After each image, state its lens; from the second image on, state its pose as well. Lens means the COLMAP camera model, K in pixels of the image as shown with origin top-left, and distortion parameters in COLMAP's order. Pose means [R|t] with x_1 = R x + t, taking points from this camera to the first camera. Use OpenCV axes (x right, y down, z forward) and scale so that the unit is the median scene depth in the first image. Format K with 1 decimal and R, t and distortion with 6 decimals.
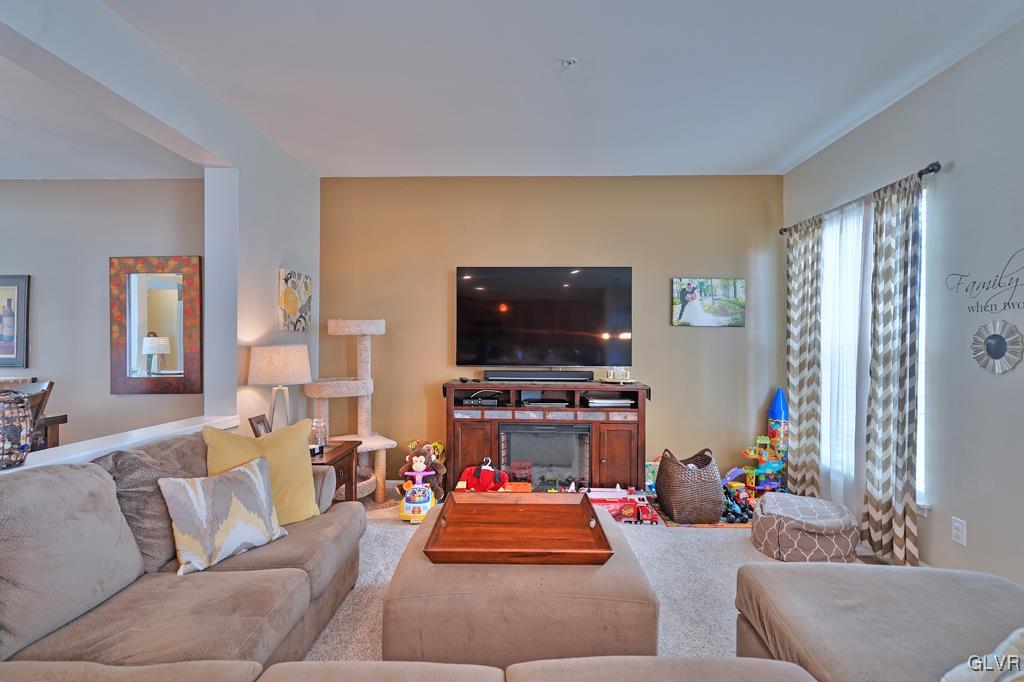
lens RADIAL K [[487.9, 0, 511.0], [0, 487.9, 341.6], [0, 0, 1]] dist [-0.000881, -0.000278]
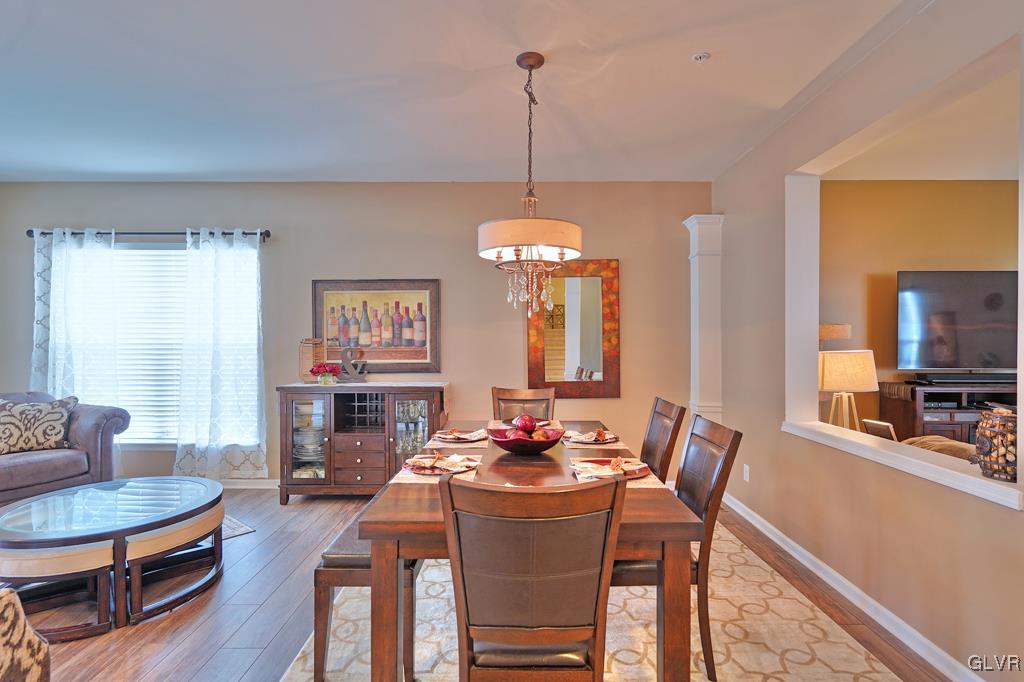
lens RADIAL K [[487.9, 0, 513.2], [0, 487.9, 340.7], [0, 0, 1]] dist [-0.000881, -0.000278]
pose [[0.999802, -0.004153, 0.019459, -0.866595], [0.004246, 0.999980, -0.004758, -0.006231], [-0.019439, 0.004839, 0.999799, 0.011199]]
